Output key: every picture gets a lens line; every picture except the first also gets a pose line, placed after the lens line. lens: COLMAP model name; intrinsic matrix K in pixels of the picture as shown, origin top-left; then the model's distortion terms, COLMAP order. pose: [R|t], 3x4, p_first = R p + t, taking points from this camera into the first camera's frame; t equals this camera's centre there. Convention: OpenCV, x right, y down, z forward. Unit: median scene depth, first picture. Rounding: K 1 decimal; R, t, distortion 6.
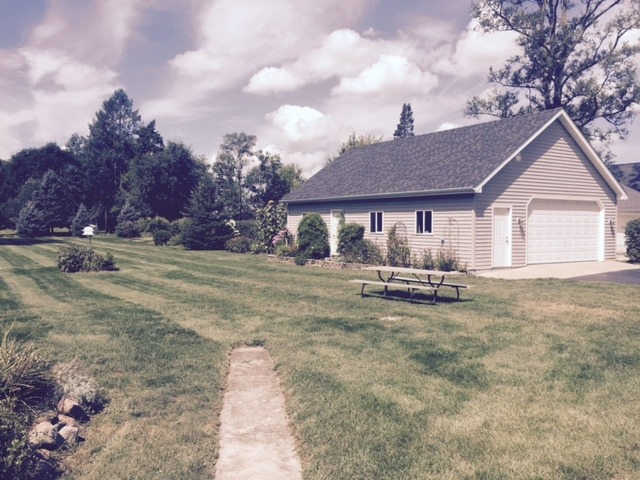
lens RADIAL K [[546.9, 0, 320.0], [0, 546.9, 240.0], [0, 0, 1]] dist [0.006014, 0.007713]
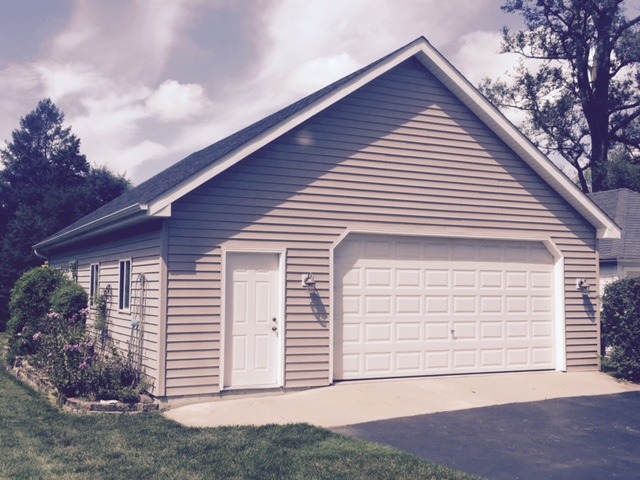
lens RADIAL K [[759.2, 0, 320.0], [0, 759.2, 214.2], [0, 0, 1]] dist [-0.012861, -0.006356]
pose [[0.991815, -0.008959, -0.127371, 0.244185], [-0.007660, 0.991564, -0.129392, -0.005434], [0.127456, 0.129309, 0.983379, 0.208066]]
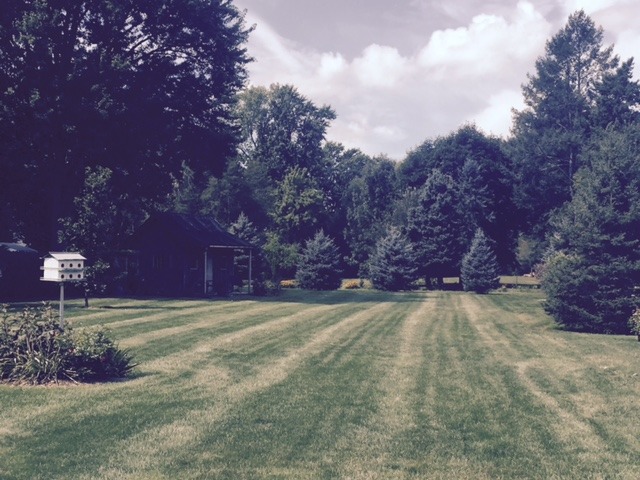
lens RADIAL K [[941.2, 0, 320.0], [0, 941.2, 240.0], [0, 0, 1]] dist [0.007335, 0.048100]
pose [[0.759954, -0.009529, -0.649907, 0.066450], [-0.032332, 0.998101, -0.052441, -0.005509], [0.649172, 0.060865, 0.758202, 0.370367]]
